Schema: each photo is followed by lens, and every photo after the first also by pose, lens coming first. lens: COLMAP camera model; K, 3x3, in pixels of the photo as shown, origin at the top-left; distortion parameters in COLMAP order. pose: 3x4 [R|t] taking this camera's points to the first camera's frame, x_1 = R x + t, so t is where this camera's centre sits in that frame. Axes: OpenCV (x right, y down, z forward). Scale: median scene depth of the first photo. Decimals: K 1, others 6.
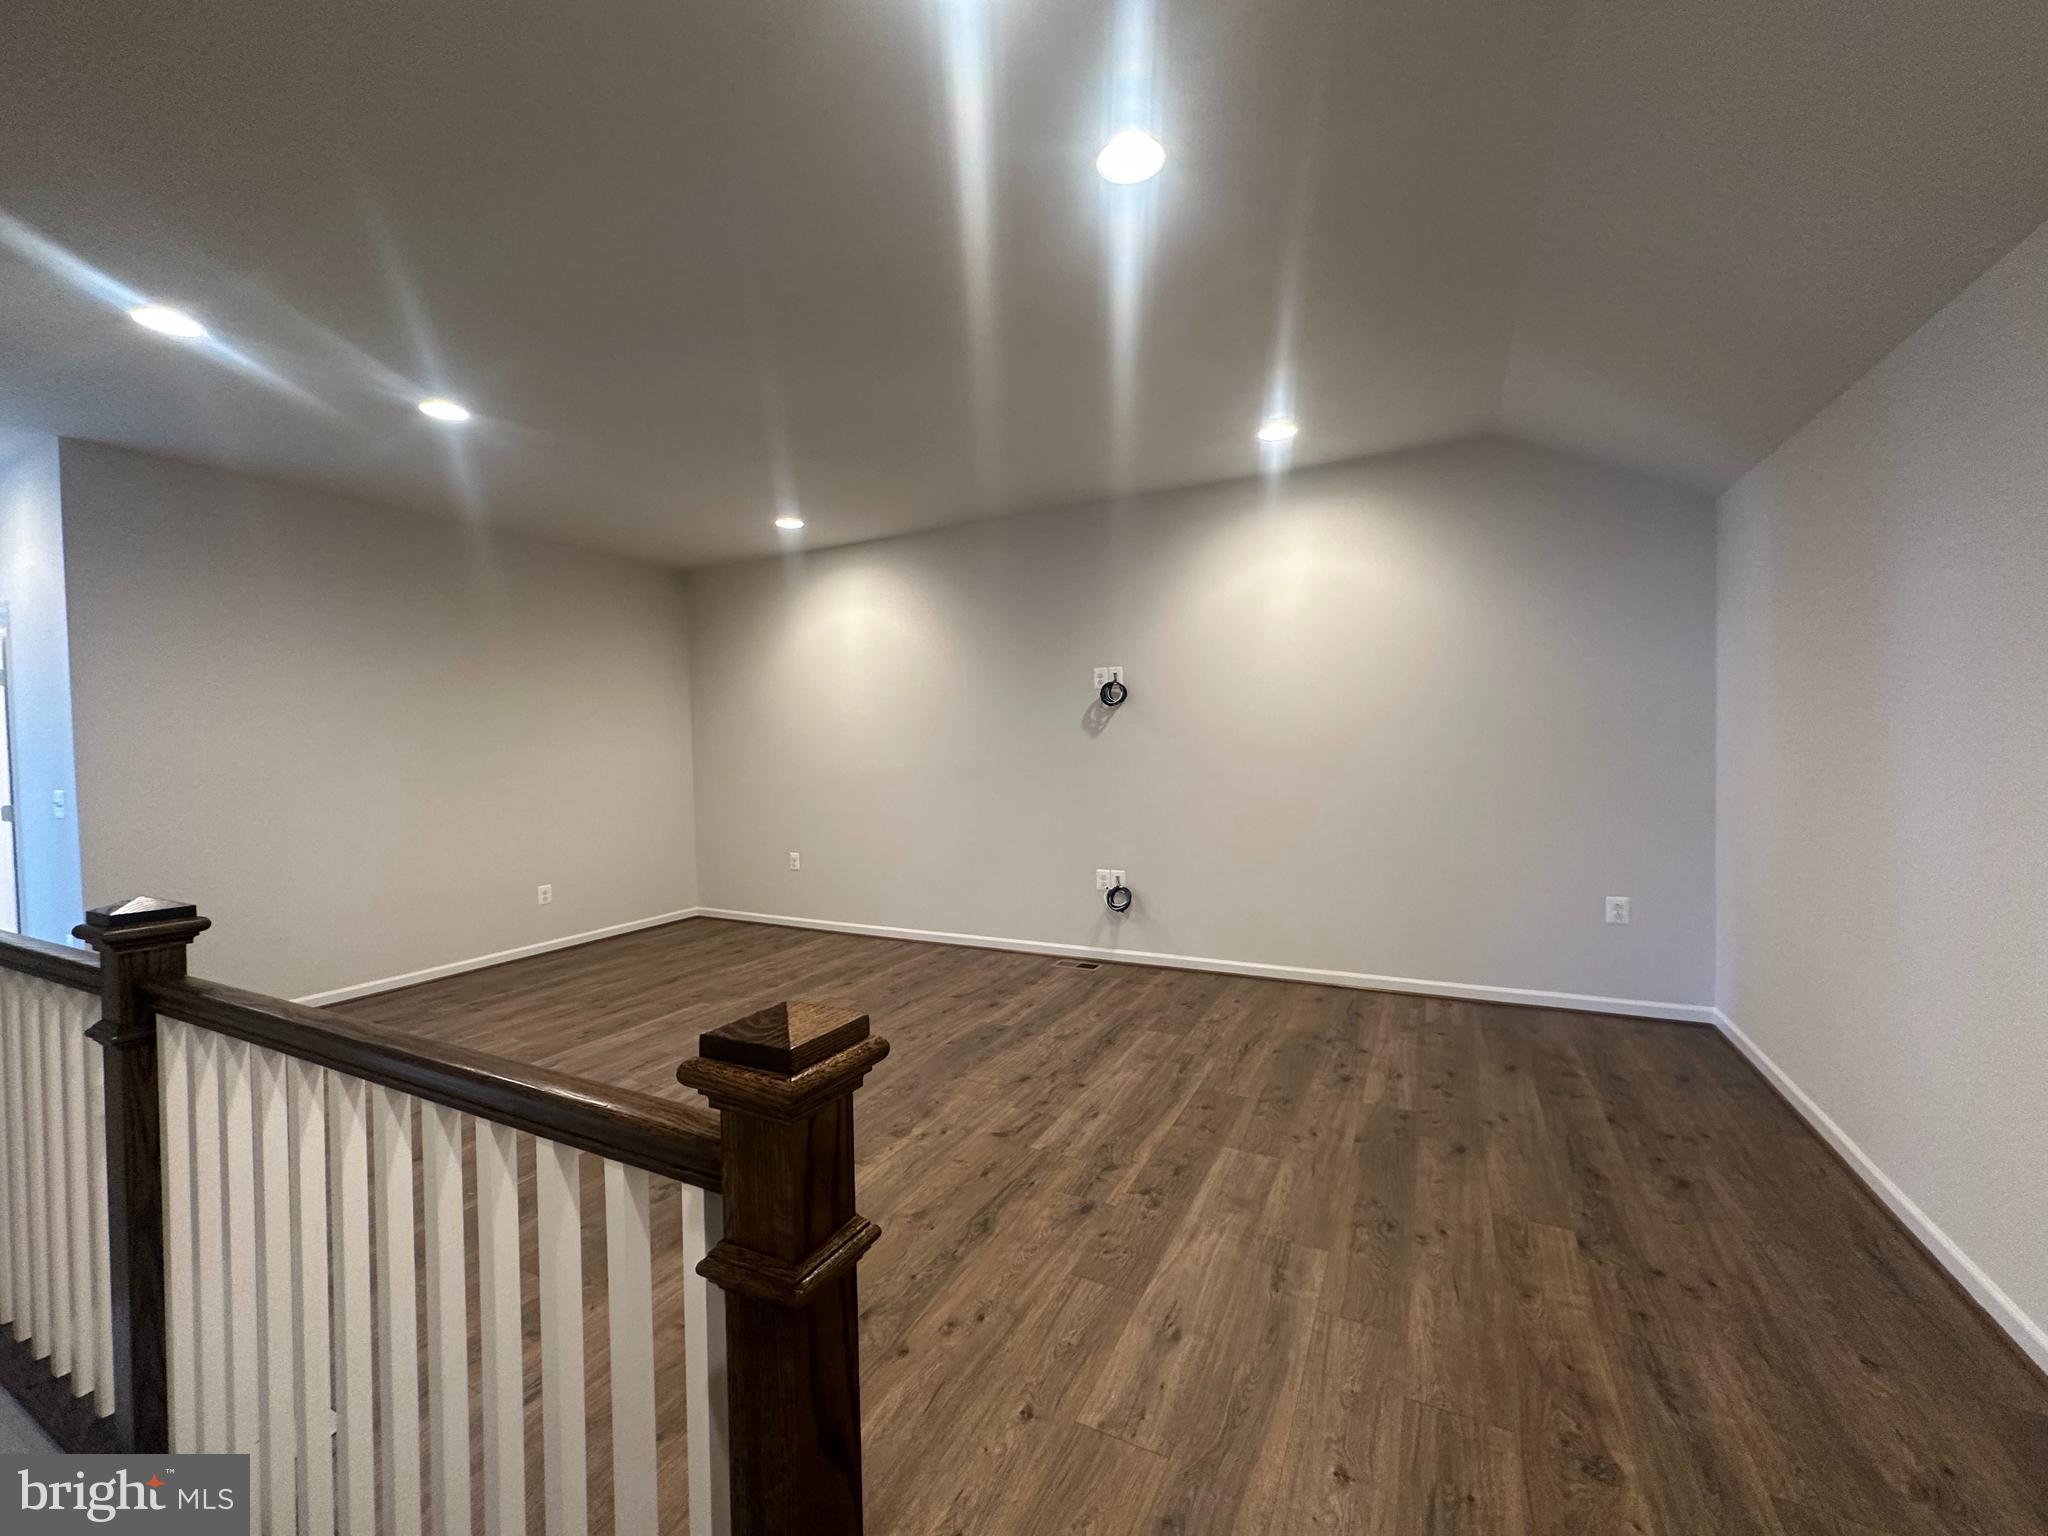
lens RADIAL K [[813.5, 0, 1024.0], [0, 813.5, 768.0], [0, 0, 1]] dist [-0.001742, -0.000080]
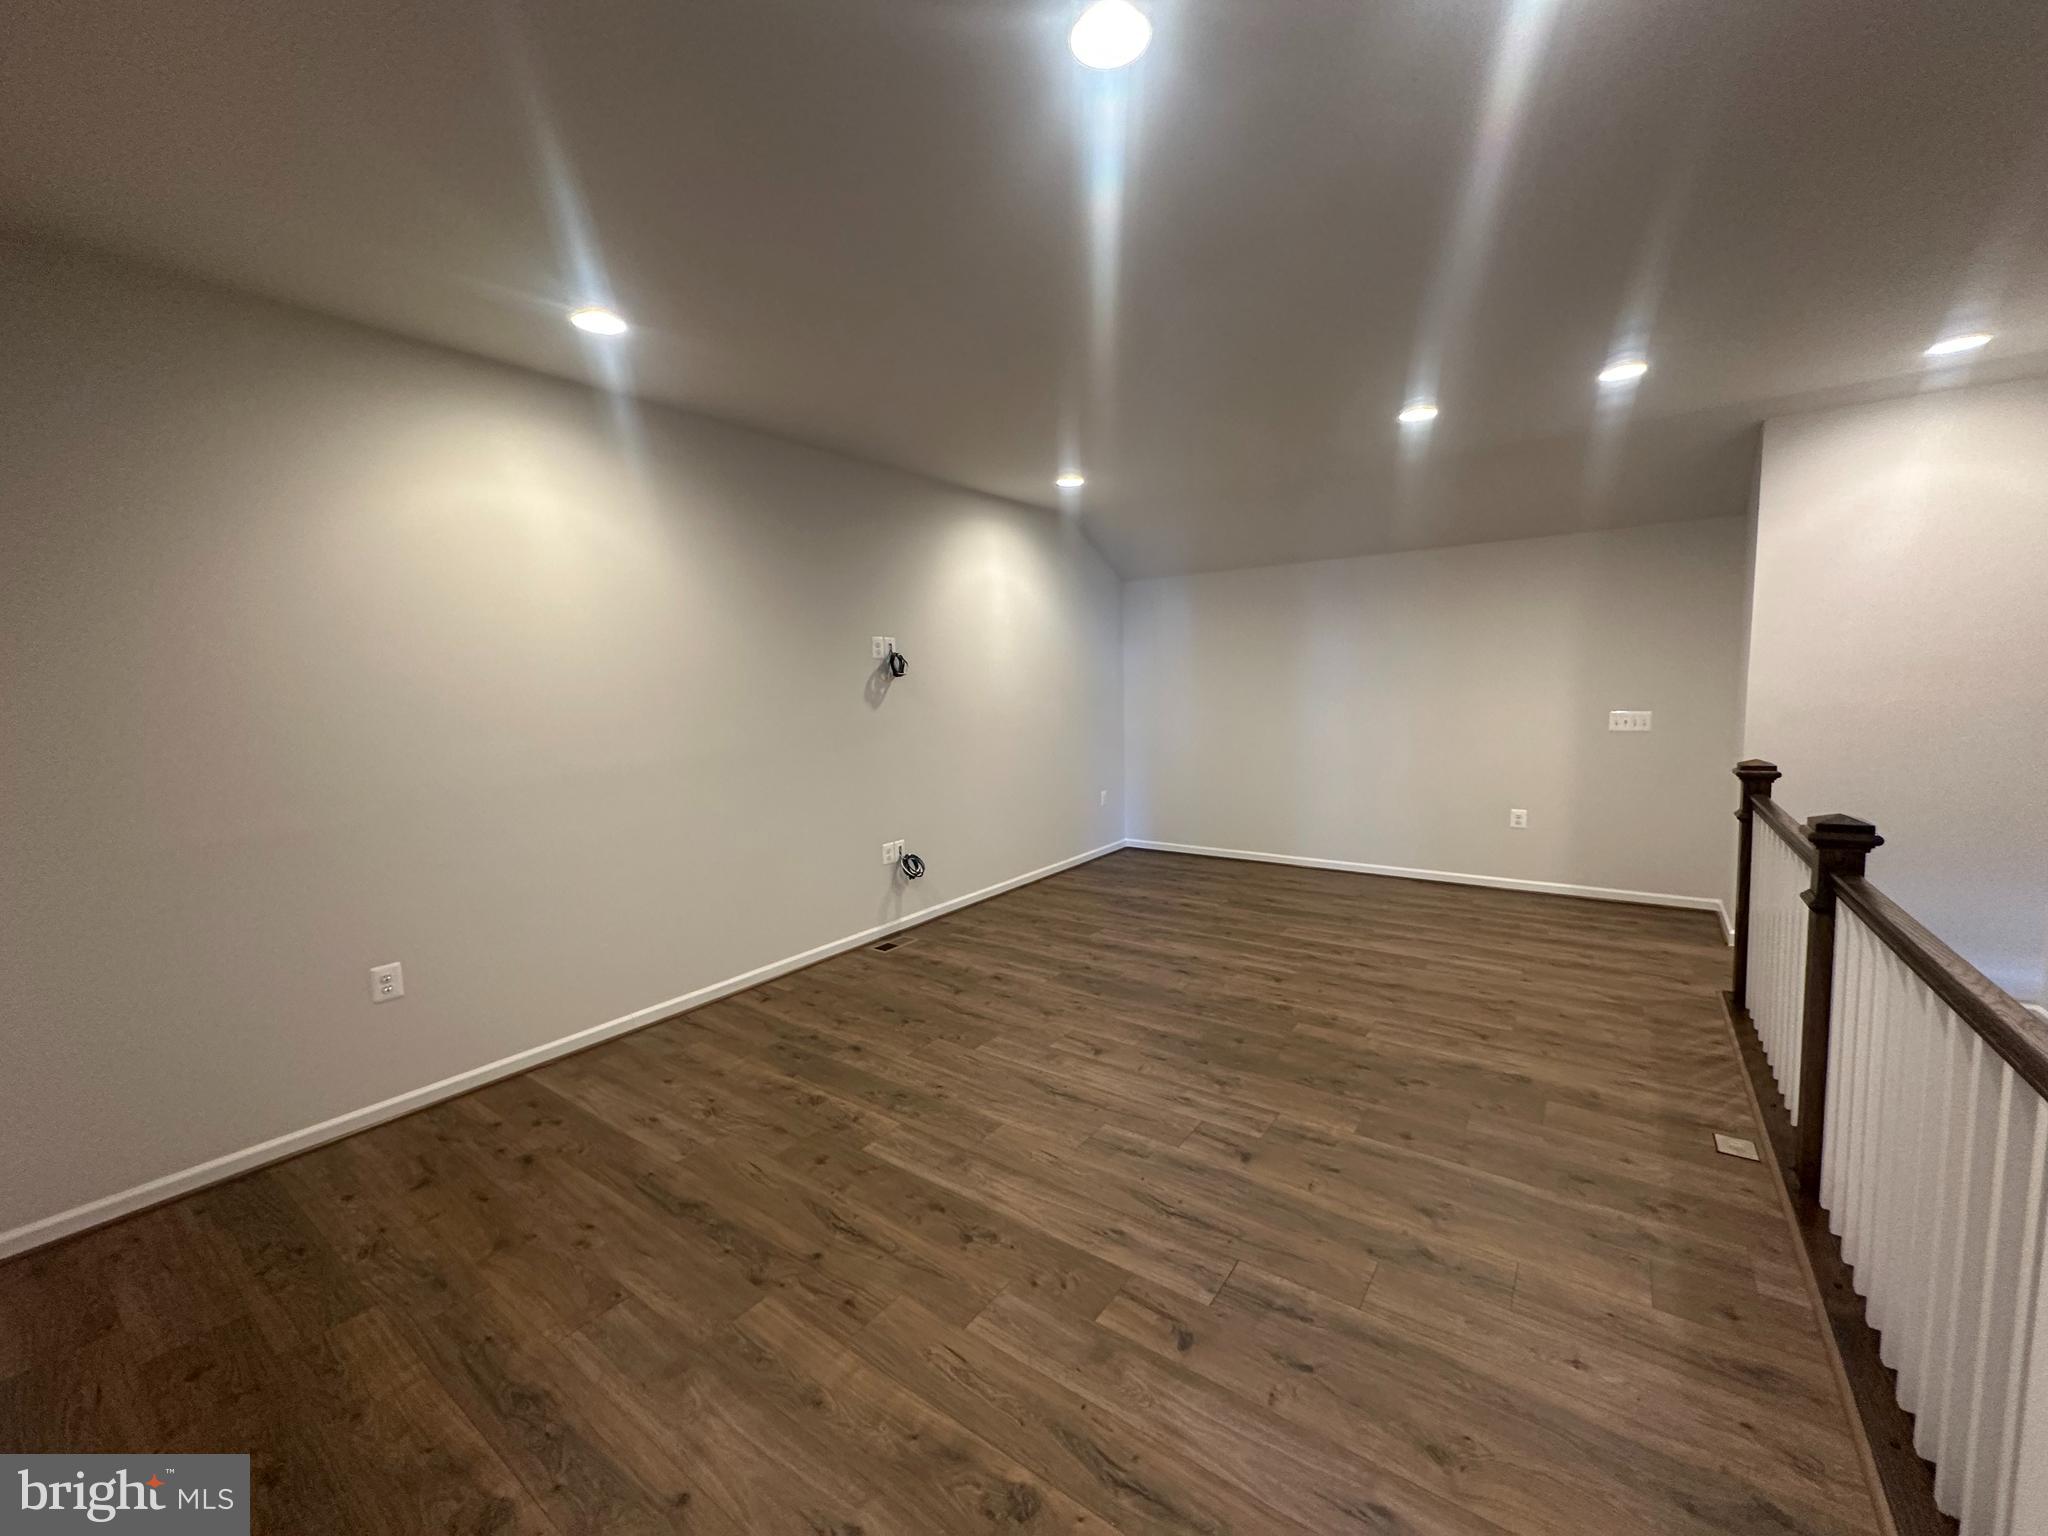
lens RADIAL K [[813.5, 0, 1024.0], [0, 813.5, 768.0], [0, 0, 1]] dist [-0.001742, -0.000080]
pose [[0.154286, -0.085778, 0.984296, -1.031846], [0.051795, 0.995557, 0.078640, -0.042609], [-0.986668, 0.038849, 0.158043, 0.833941]]
